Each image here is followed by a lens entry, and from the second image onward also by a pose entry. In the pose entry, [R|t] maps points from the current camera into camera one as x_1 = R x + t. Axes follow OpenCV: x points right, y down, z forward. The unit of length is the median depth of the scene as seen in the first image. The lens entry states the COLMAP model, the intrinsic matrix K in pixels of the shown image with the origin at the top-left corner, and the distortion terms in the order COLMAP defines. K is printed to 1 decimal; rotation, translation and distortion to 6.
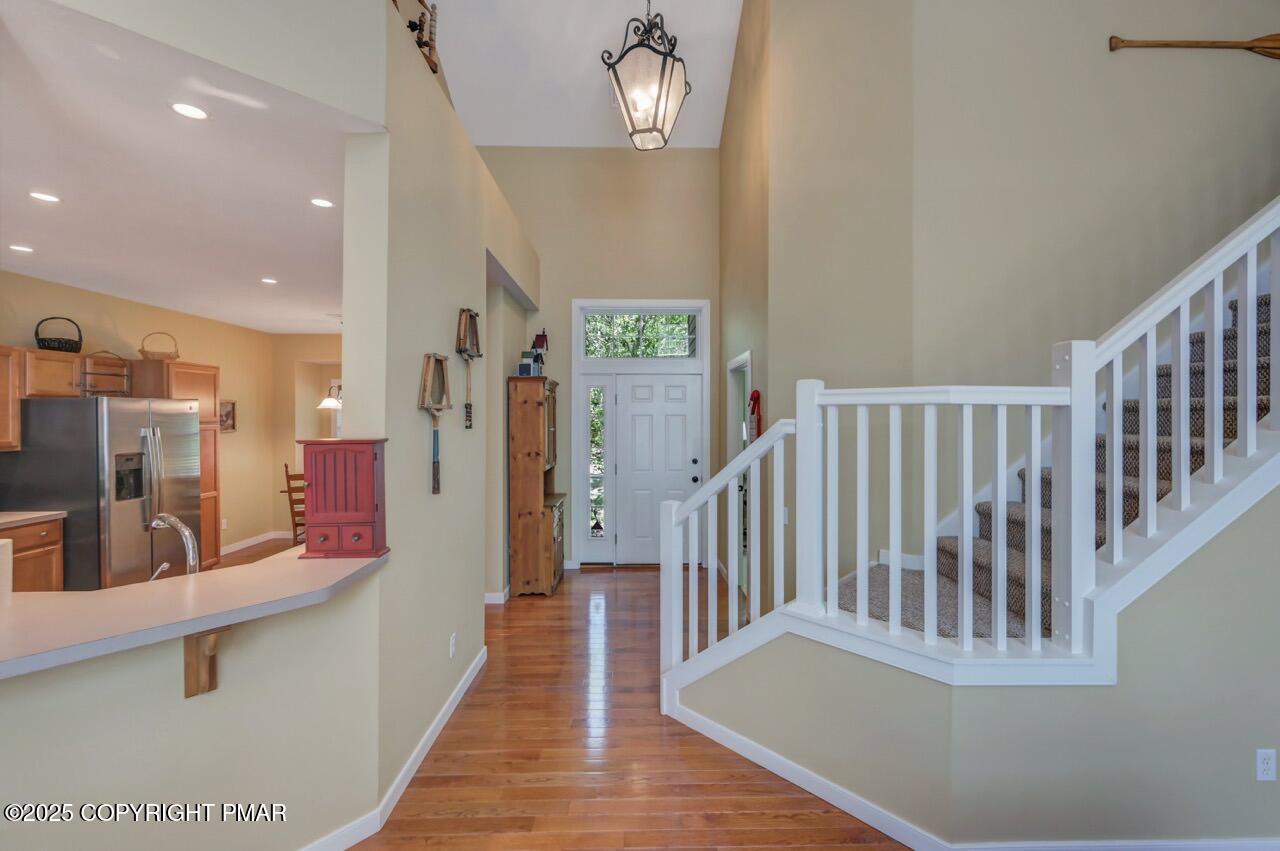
lens RADIAL K [[510.8, 0, 644.5], [0, 510.8, 419.9], [0, 0, 1]] dist [-0.002711, 0.000193]
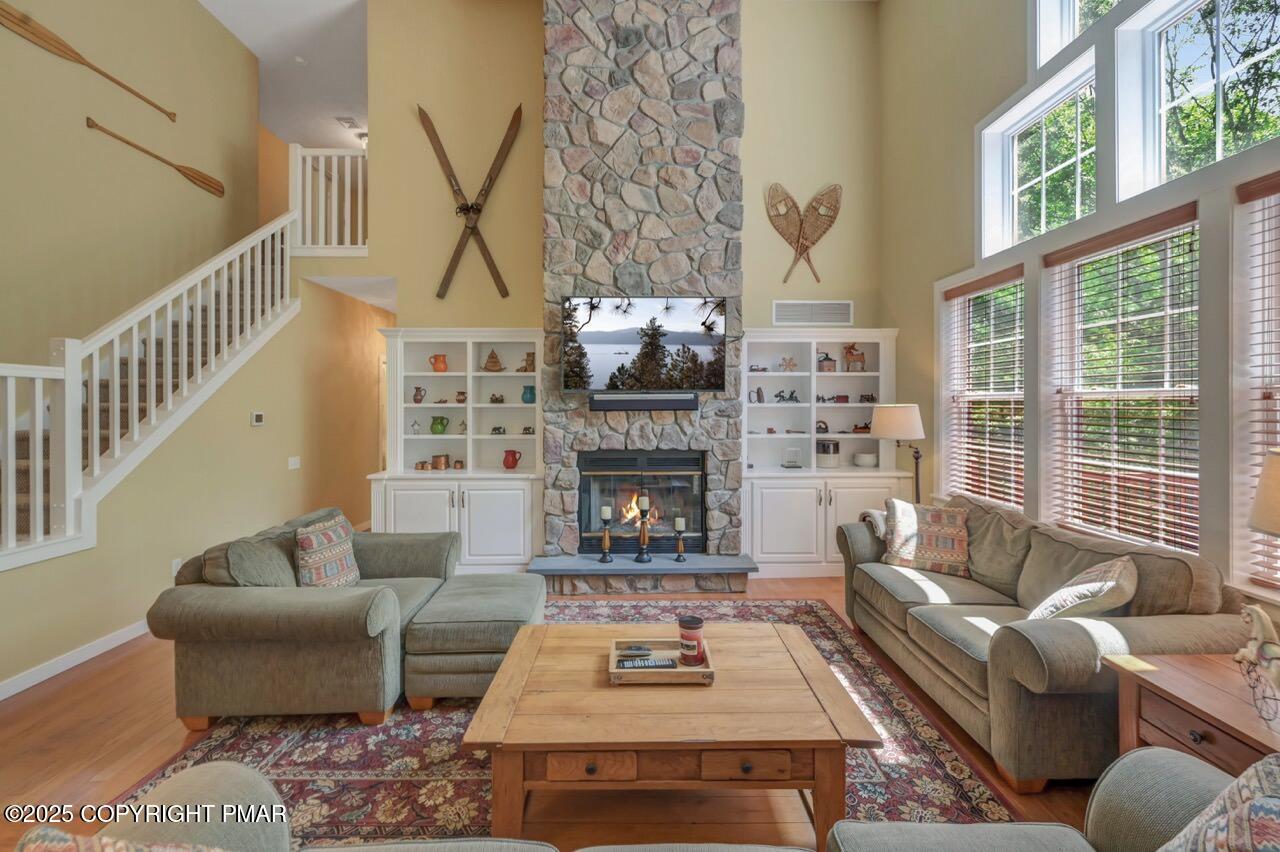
lens RADIAL K [[524.0, 0, 644.4], [0, 524.0, 399.0], [0, 0, 1]] dist [0.000088, 0.000175]
pose [[0.006444, 0.003730, 0.999972, -0.313373], [0.009842, 0.999944, -0.003793, 0.022945], [-0.999931, 0.009866, 0.006407, -0.325548]]
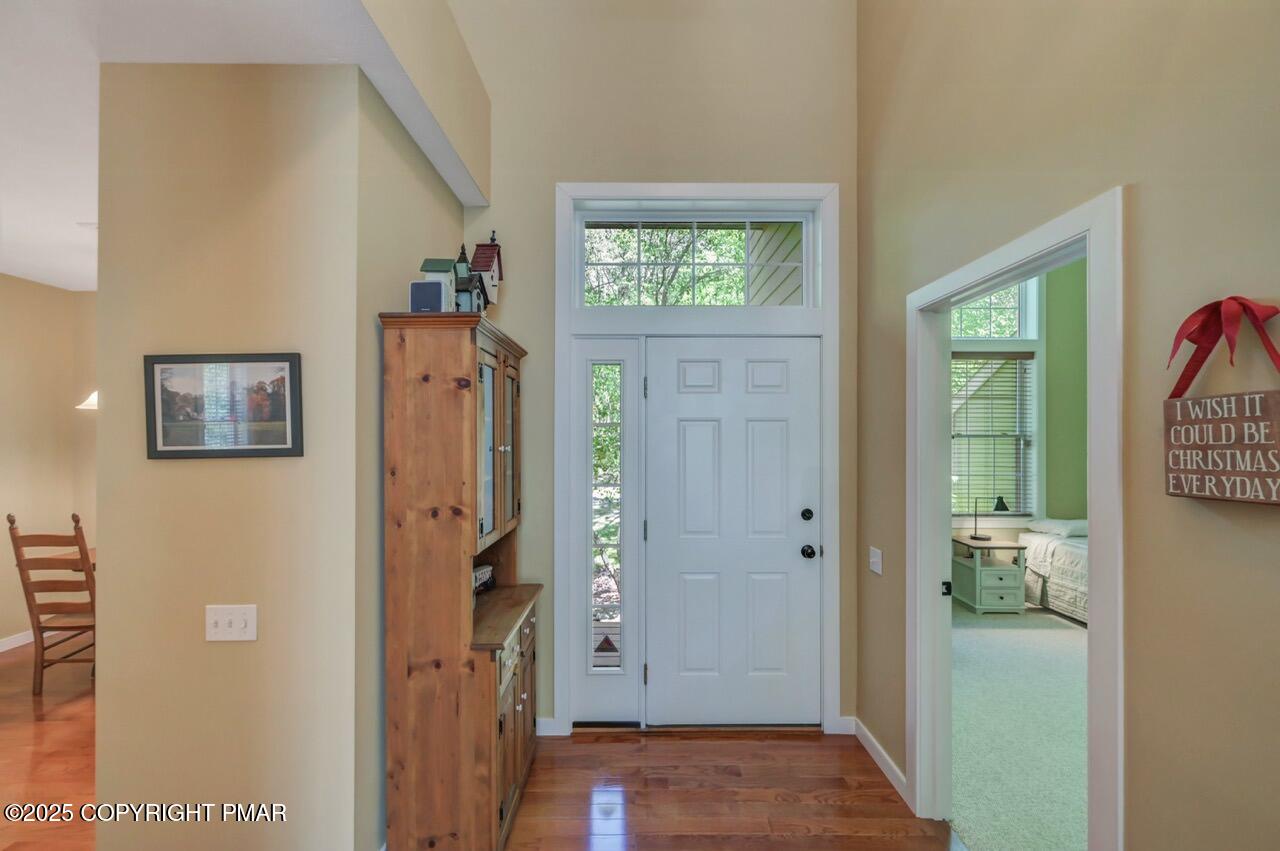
lens RADIAL K [[505.8, 0, 642.0], [0, 505.8, 431.3], [0, 0, 1]] dist [-0.003193, 0.000079]
pose [[0.999854, -0.000148, -0.017067, -0.061219], [-0.000130, 0.999867, -0.016304, 0.011433], [0.017067, 0.016304, 0.999721, 0.616838]]
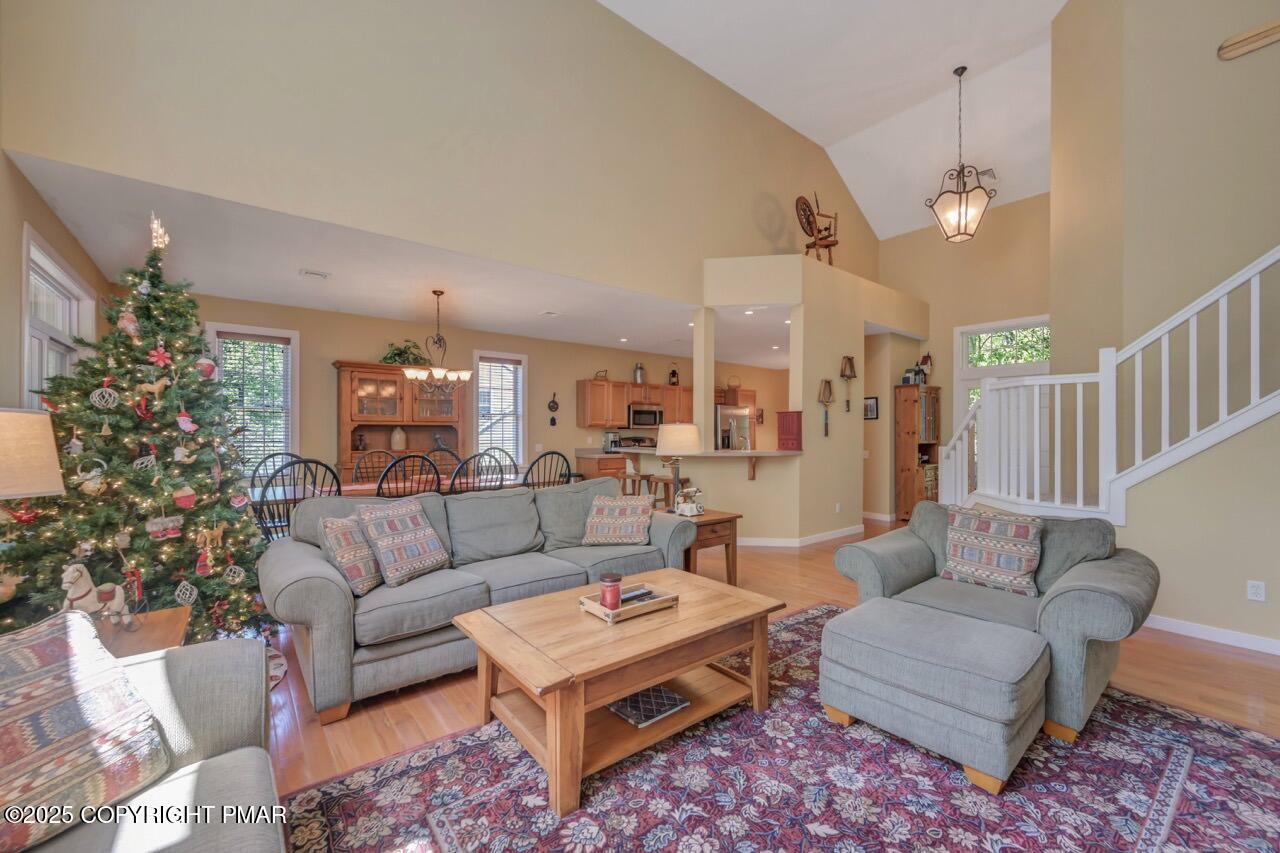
lens RADIAL K [[505.8, 0, 642.0], [0, 505.8, 432.3], [0, 0, 1]] dist [-0.003193, 0.000079]
pose [[0.607922, 0.004227, -0.793986, 0.527863], [-0.006946, 0.999976, 0.000006, 0.071065], [0.793966, 0.005512, 0.607937, -0.631875]]
